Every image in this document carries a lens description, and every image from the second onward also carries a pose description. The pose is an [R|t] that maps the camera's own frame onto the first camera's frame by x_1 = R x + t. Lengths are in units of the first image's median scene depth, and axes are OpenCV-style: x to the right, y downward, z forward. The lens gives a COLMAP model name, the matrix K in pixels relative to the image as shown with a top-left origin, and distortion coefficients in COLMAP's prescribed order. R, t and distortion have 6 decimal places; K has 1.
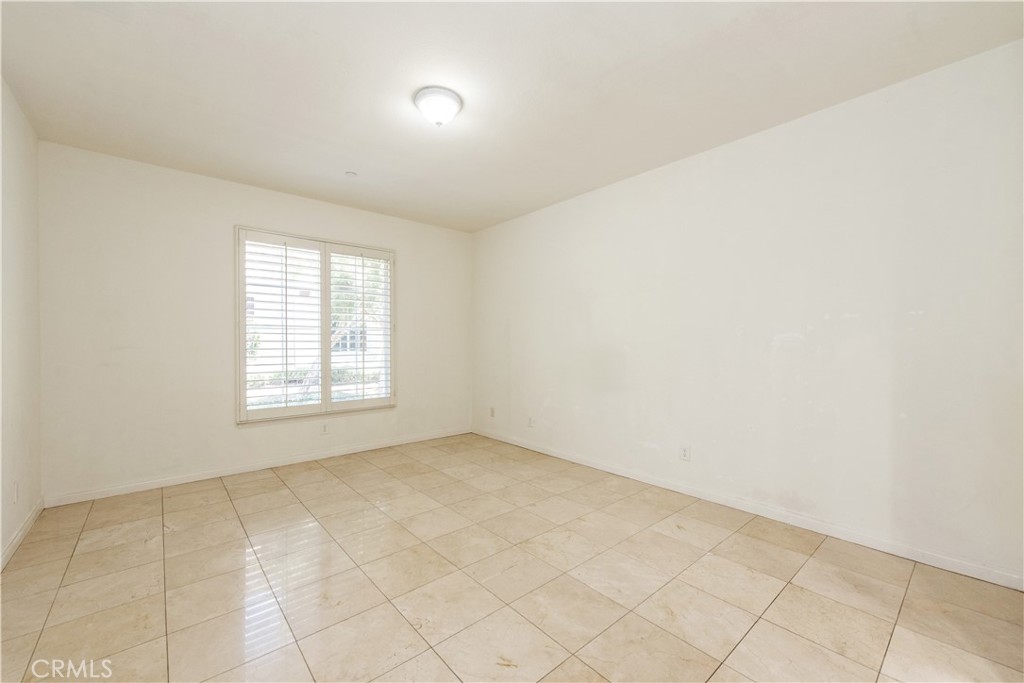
lens RADIAL K [[403.8, 0, 514.0], [0, 403.8, 340.6], [0, 0, 1]] dist [0.000937, 0.000066]
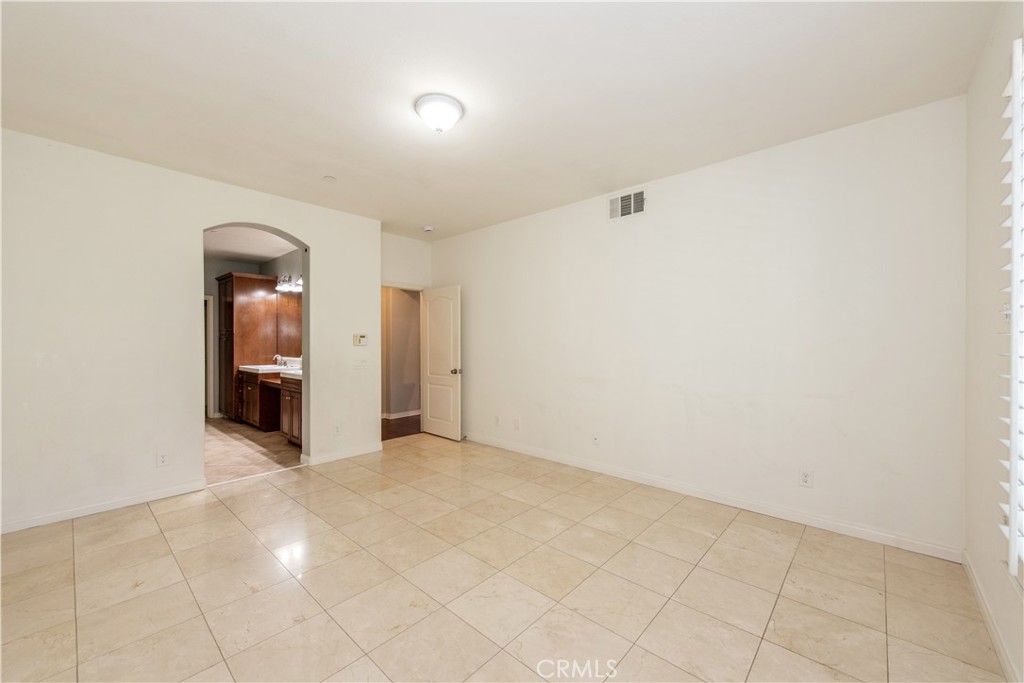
lens RADIAL K [[403.8, 0, 514.0], [0, 403.8, 340.6], [0, 0, 1]] dist [0.000937, 0.000066]
pose [[-0.993362, -0.000051, -0.115028, -0.235483], [0.000731, 0.999977, -0.006760, -0.013233], [0.115026, -0.006799, -0.993339, 1.876986]]
